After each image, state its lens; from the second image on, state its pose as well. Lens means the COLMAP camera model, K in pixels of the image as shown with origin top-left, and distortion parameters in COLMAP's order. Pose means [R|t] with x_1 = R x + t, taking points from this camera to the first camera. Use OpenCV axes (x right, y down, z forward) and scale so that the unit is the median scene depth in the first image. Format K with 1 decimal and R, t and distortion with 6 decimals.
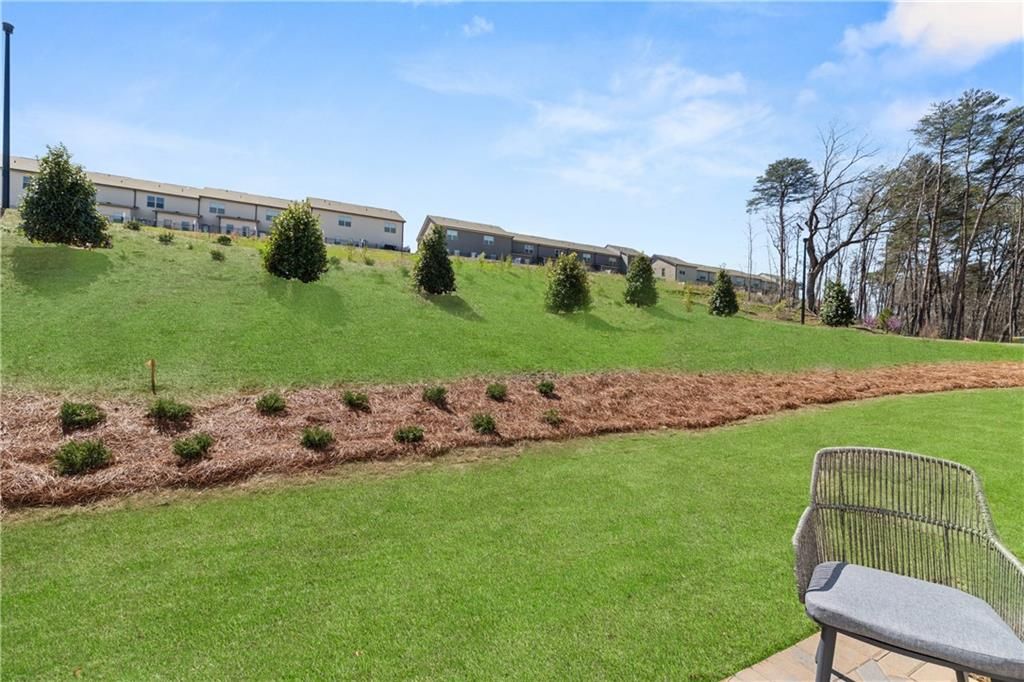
lens RADIAL K [[443.3, 0, 511.0], [0, 443.3, 339.7], [0, 0, 1]] dist [-0.001018, 0.000209]
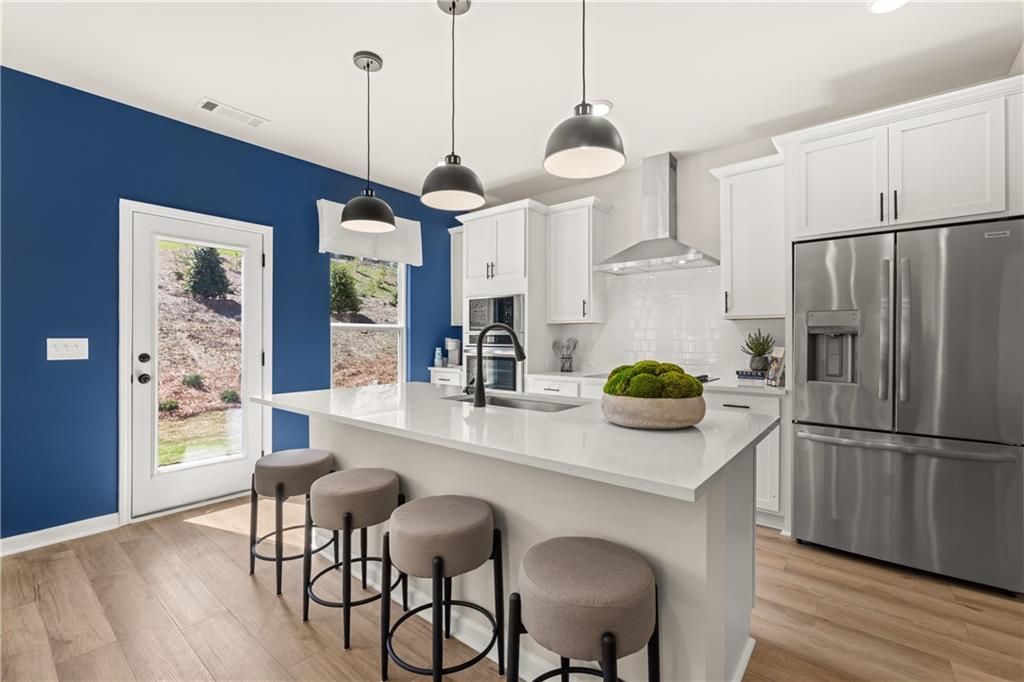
lens RADIAL K [[443.3, 0, 512.1], [0, 443.3, 338.6], [0, 0, 1]] dist [-0.001018, 0.000209]
pose [[0.930083, -0.027374, 0.366328, 0.255327], [0.020804, 0.999544, 0.021873, -0.015418], [-0.366760, -0.012722, 0.930229, -0.661671]]
